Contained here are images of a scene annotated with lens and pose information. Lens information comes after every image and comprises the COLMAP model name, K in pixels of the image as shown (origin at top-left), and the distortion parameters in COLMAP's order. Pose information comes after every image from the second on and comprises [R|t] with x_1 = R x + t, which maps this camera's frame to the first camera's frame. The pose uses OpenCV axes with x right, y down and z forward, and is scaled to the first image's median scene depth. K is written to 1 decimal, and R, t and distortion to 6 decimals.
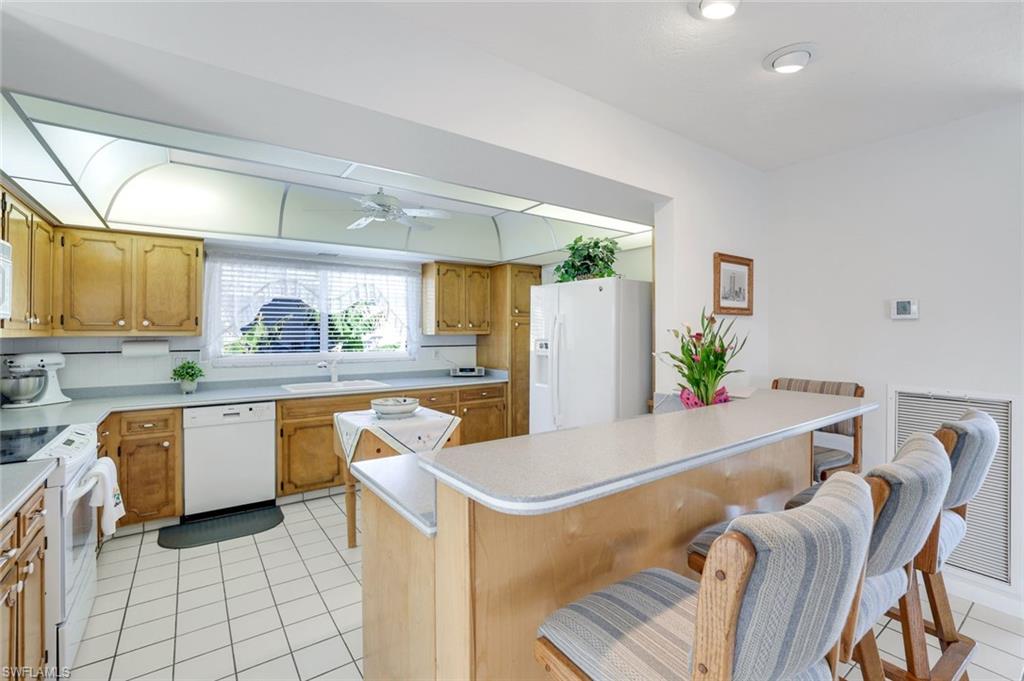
lens RADIAL K [[450.7, 0, 503.5], [0, 450.7, 333.0], [0, 0, 1]] dist [-0.019416, 0.004151]
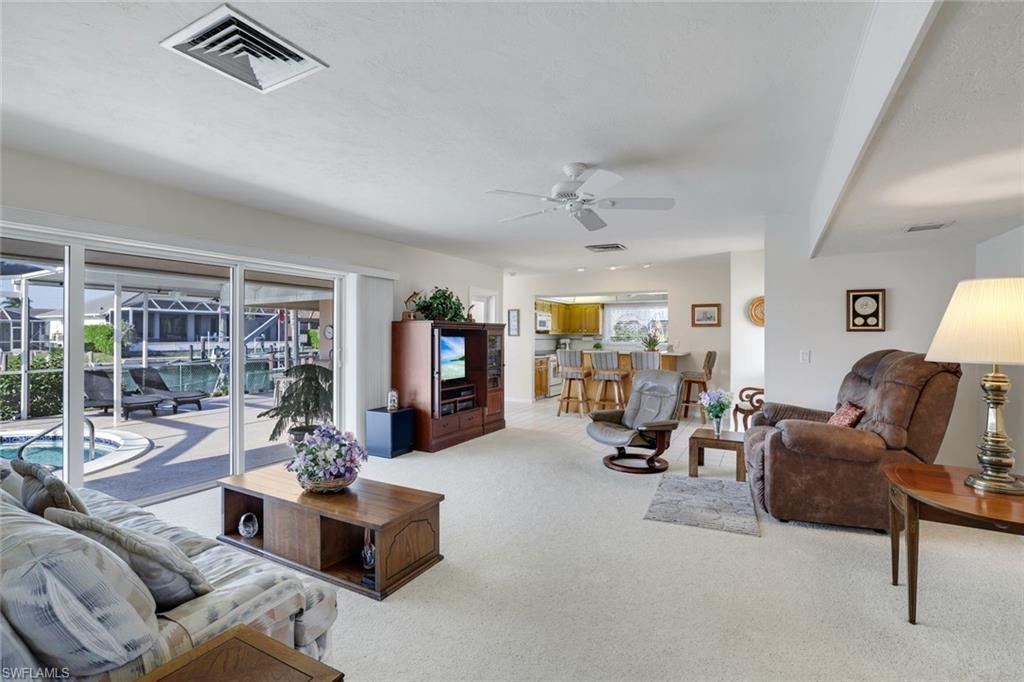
lens RADIAL K [[450.7, 0, 522.9], [0, 450.7, 338.2], [0, 0, 1]] dist [-0.019416, 0.004151]
pose [[0.452469, 0.011406, -0.891707, 2.018854], [-0.007371, 0.999932, 0.009050, 0.009068], [0.891750, 0.002478, 0.452522, -0.960067]]
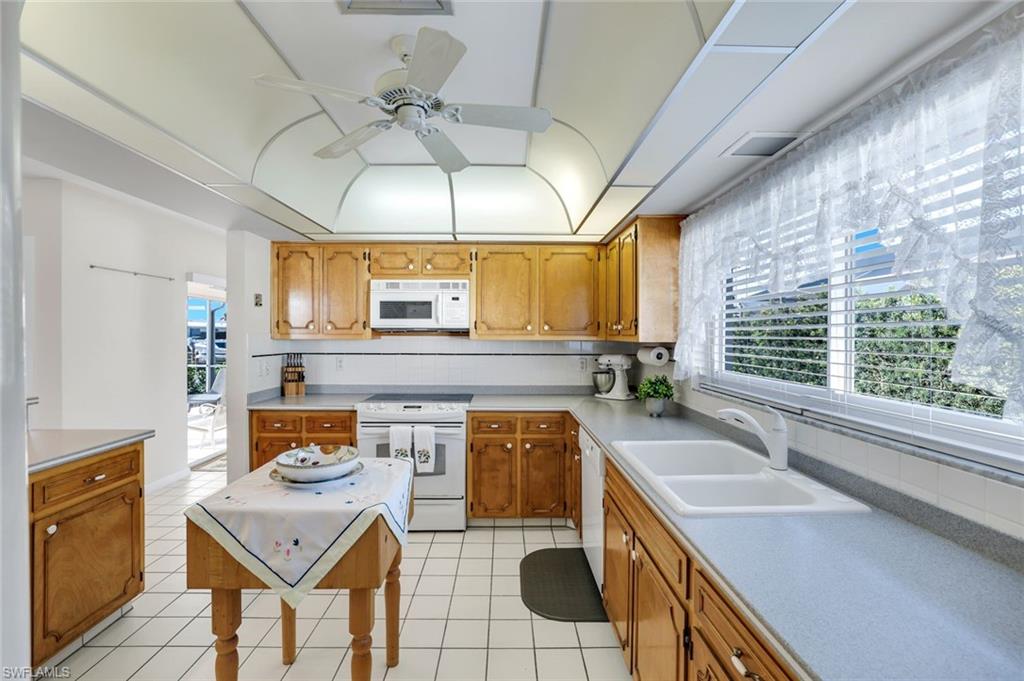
lens RADIAL K [[450.7, 0, 511.1], [0, 450.7, 339.9], [0, 0, 1]] dist [-0.019416, 0.004151]
pose [[-0.556380, 0.004513, -0.830916, 0.090692], [-0.003696, 0.999962, 0.007906, -0.001474], [0.830920, 0.007470, -0.556342, 1.323966]]
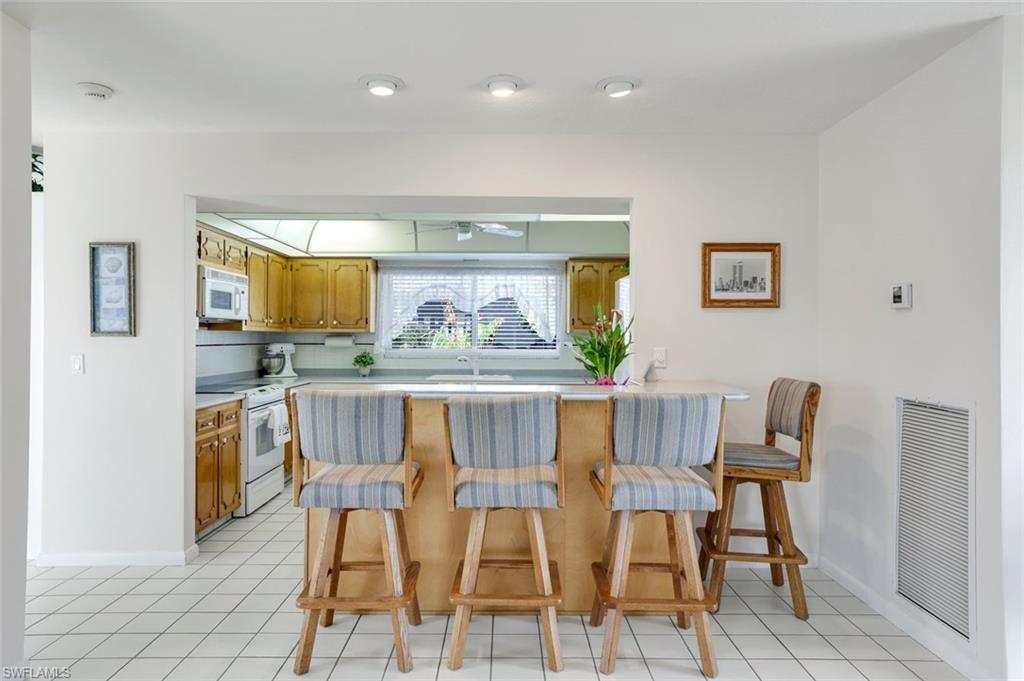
lens RADIAL K [[618.7, 0, 508.8], [0, 618.7, 340.8], [0, 0, 1]] dist [-0.030664, 0.001511]
pose [[0.817976, 0.009370, -0.575176, 0.727403], [-0.007443, 0.999956, 0.005705, 0.019318], [0.575204, -0.000385, 0.818010, -0.247720]]
